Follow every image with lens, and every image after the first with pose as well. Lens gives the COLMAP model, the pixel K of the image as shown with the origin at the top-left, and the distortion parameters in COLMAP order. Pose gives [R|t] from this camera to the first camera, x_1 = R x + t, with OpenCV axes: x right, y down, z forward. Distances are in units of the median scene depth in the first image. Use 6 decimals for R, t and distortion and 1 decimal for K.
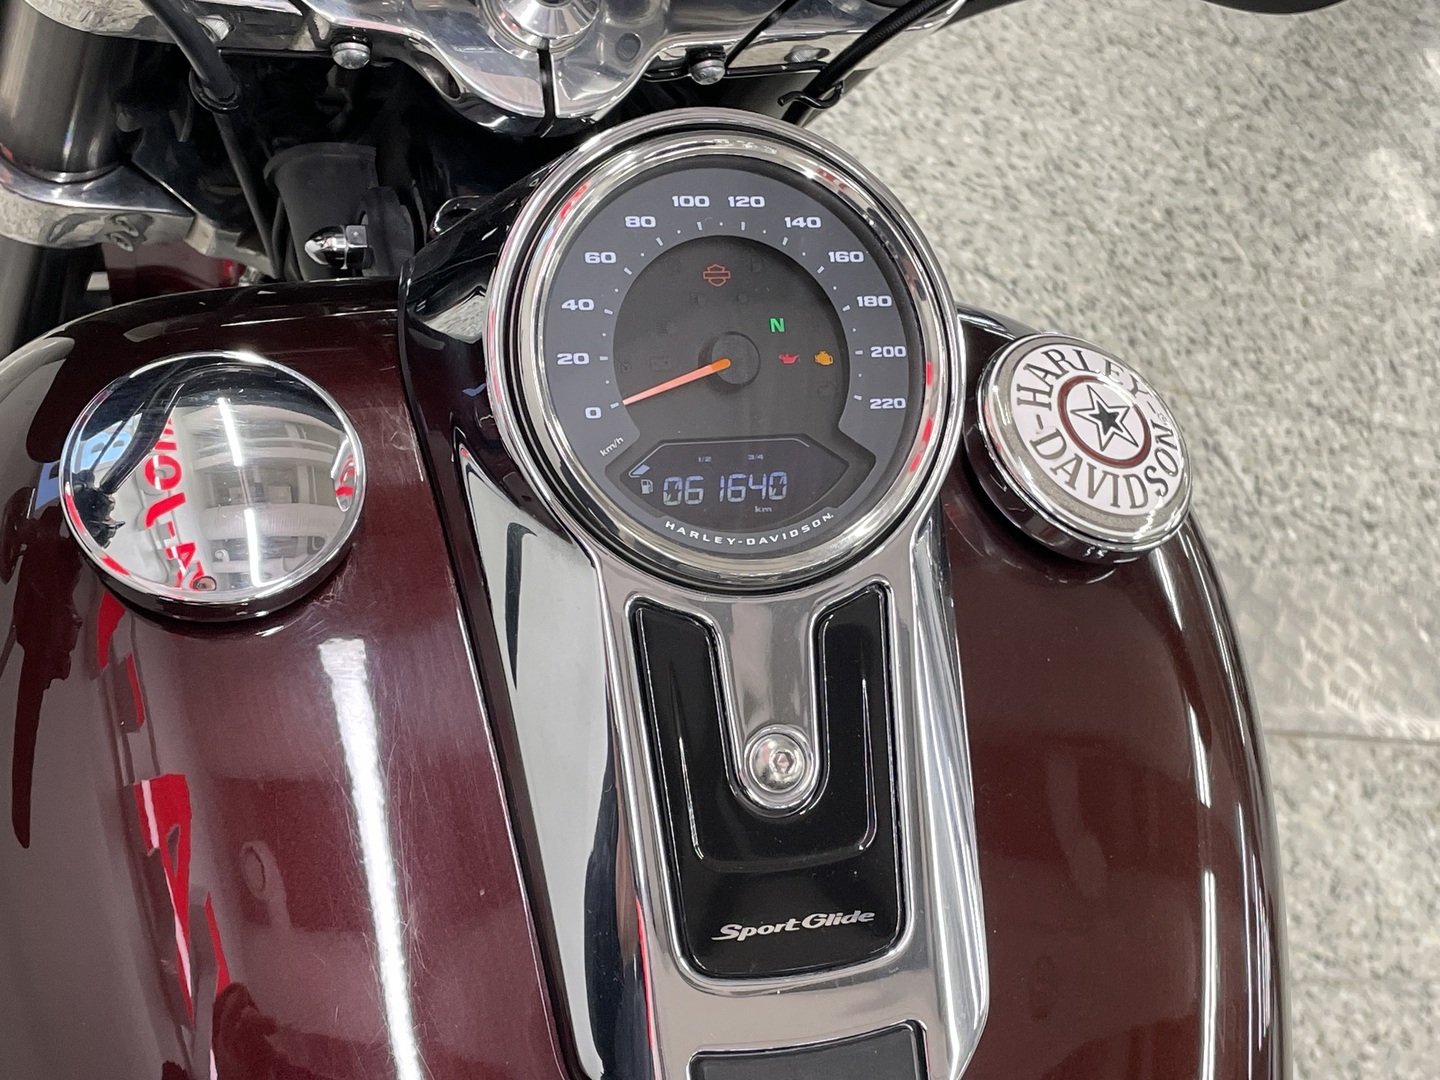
lens RADIAL K [[2173.9, 0, 720.0], [0, 2173.9, 540.0], [0, 0, 1]] dist [0.169043, -0.553199]
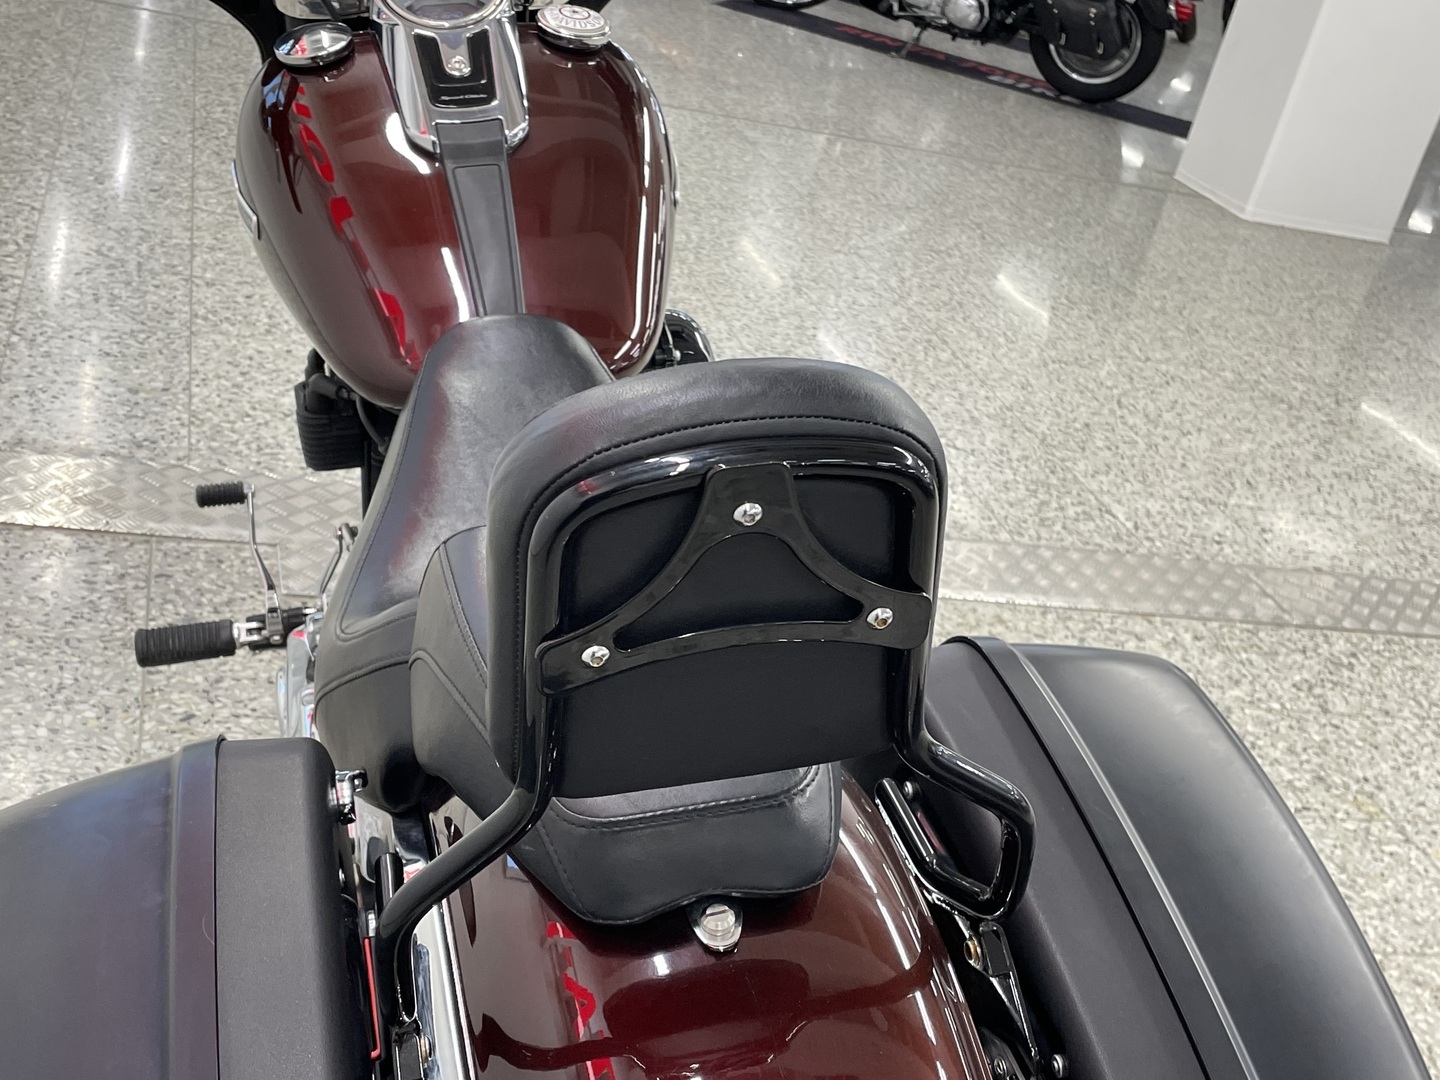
lens RADIAL K [[1700.4, 0, 709.3], [0, 1700.4, 504.5], [0, 0, 1]] dist [0.084773, -0.122280]
pose [[0.963917, -0.206542, -0.167940, 0.140851], [0.135920, 0.924306, -0.356629, 0.343513], [0.228887, 0.320934, 0.919028, -0.241583]]
